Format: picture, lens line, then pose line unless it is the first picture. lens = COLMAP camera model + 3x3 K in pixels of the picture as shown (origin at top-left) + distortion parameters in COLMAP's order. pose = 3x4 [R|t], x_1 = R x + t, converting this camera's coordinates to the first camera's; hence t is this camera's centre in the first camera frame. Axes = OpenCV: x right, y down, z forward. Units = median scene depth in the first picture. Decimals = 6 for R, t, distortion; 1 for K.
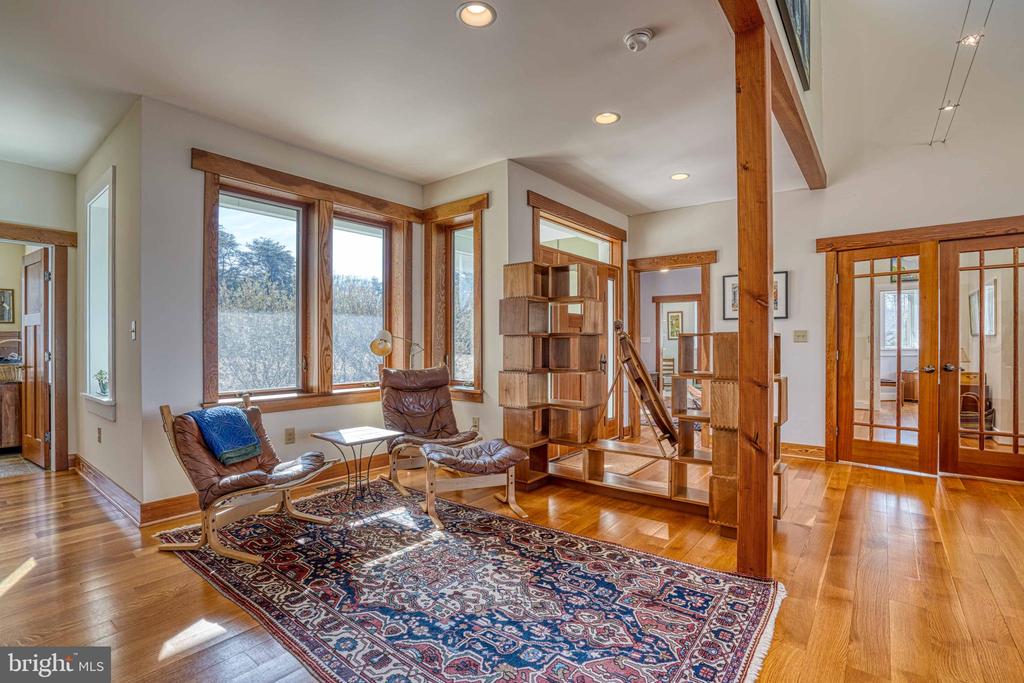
lens RADIAL K [[479.4, 0, 520.8], [0, 479.4, 341.2], [0, 0, 1]] dist [-0.052132, 0.015945]
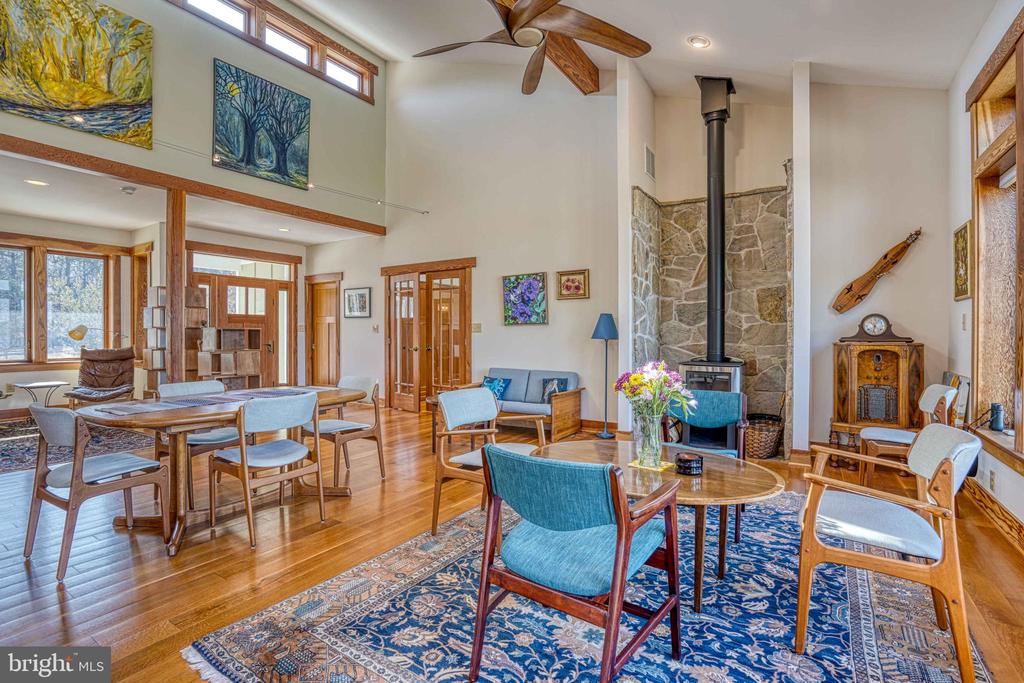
lens RADIAL K [[479.4, 0, 513.4], [0, 479.4, 331.8], [0, 0, 1]] dist [-0.052132, 0.015945]
pose [[0.995493, 0.001608, 0.094819, 1.068590], [-0.001660, 0.999999, 0.000469, -0.001829], [-0.094818, -0.000625, 0.995494, -0.755352]]
